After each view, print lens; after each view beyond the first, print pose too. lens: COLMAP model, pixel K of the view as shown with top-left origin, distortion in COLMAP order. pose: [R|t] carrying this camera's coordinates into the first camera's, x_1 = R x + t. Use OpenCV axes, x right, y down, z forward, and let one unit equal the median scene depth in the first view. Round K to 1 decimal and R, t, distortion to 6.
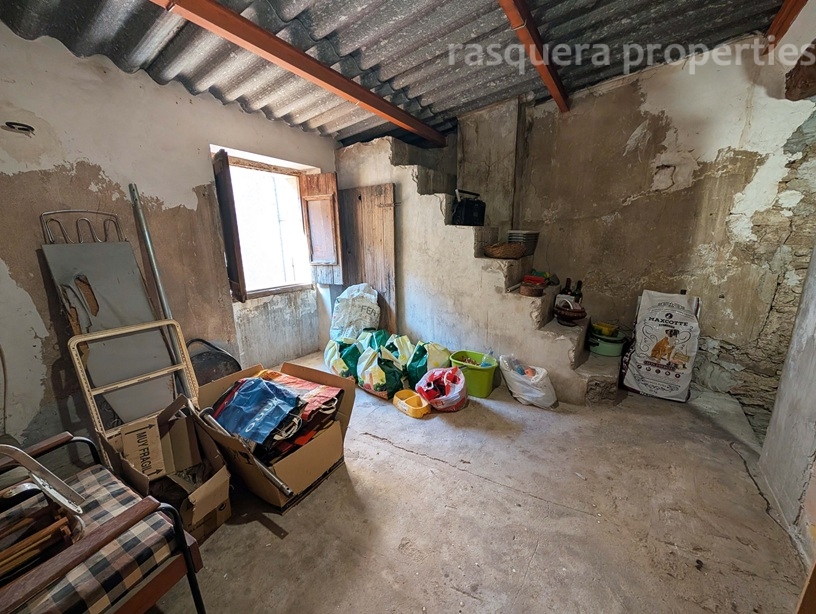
lens RADIAL K [[303.2, 0, 413.2], [0, 303.2, 310.0], [0, 0, 1]] dist [0.001406, 0.000073]
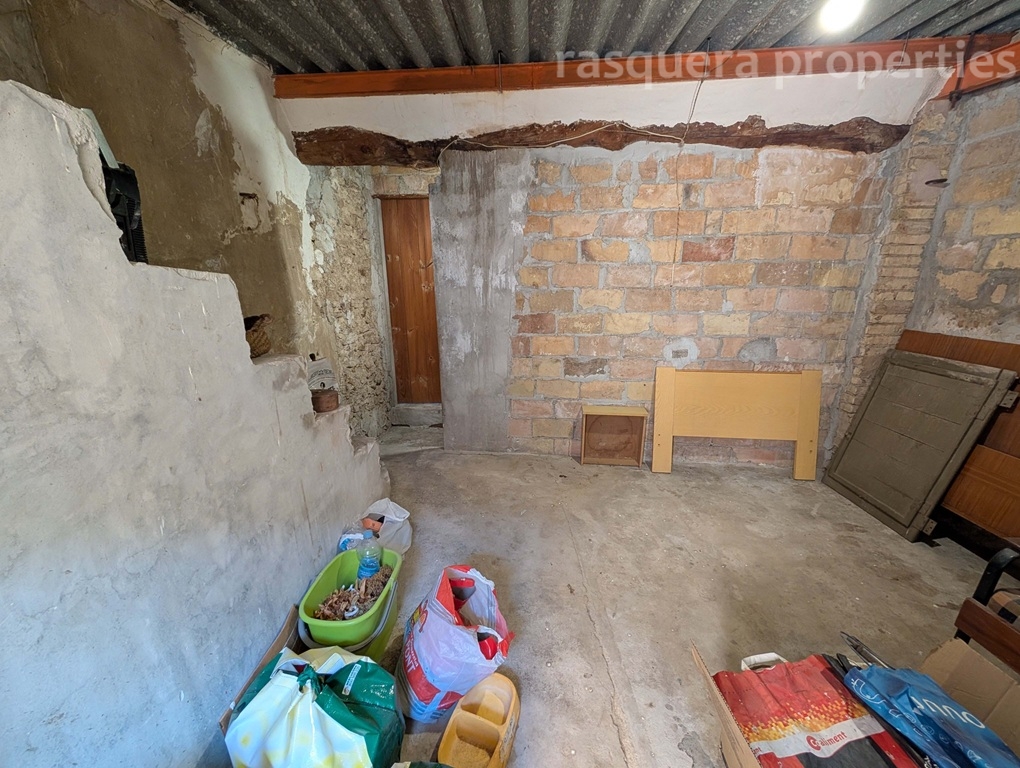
lens RADIAL K [[379.0, 0, 516.5], [0, 379.0, 387.7], [0, 0, 1]] dist [0.001406, 0.000073]
pose [[-0.501233, -0.228097, 0.834708, -0.350428], [0.211491, 0.903084, 0.373780, -0.275087], [-0.839069, 0.363884, -0.404414, 1.034653]]
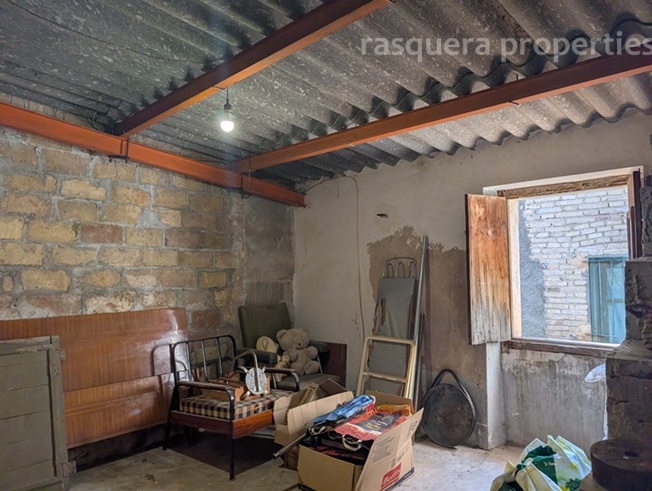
lens RADIAL K [[463.7, 0, 326.0], [0, 463.7, 245.5], [0, 0, 1]] dist [-0.000995, 0.000916]
pose [[-0.174311, -0.038802, -0.983926, 0.954922], [-0.224885, 0.974384, 0.001415, -0.227263], [0.958667, 0.221517, -0.178571, 0.781376]]
